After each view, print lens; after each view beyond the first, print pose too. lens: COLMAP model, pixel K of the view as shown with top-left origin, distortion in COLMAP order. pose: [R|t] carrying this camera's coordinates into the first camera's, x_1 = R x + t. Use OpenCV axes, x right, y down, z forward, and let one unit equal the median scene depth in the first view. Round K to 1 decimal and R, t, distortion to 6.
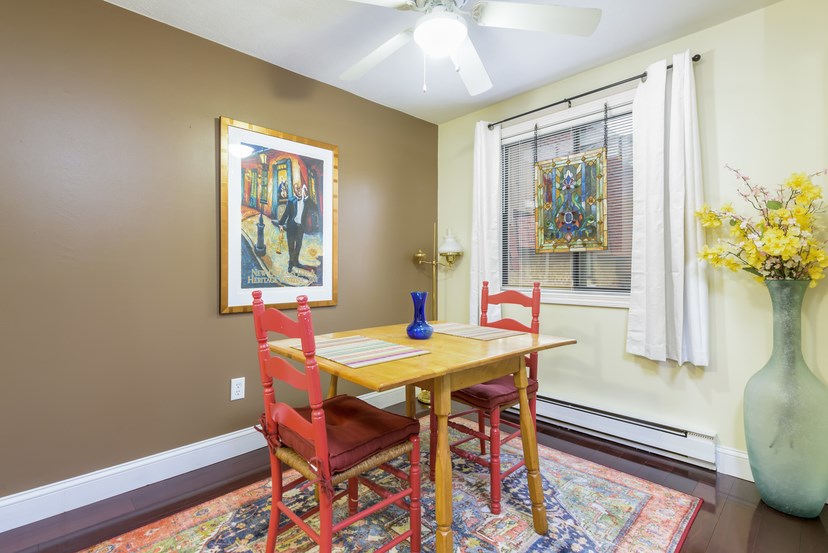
lens RADIAL K [[395.5, 0, 411.5], [0, 395.5, 273.3], [0, 0, 1]] dist [-0.000704, -0.000169]
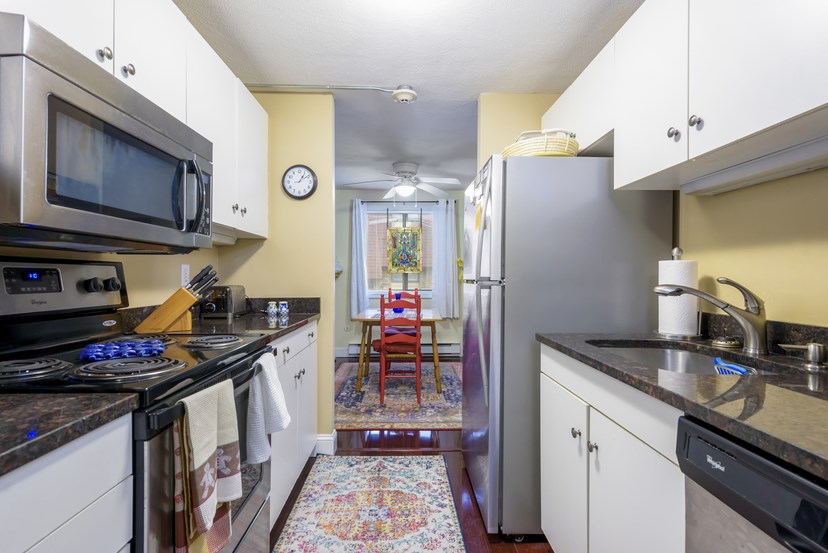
lens RADIAL K [[395.5, 0, 412.6], [0, 395.5, 277.7], [0, 0, 1]] dist [-0.000704, -0.000169]
pose [[0.684855, -0.003718, 0.728670, -1.108820], [-0.003348, 0.999960, 0.008248, -0.047107], [-0.728672, -0.008088, 0.684815, -0.477155]]
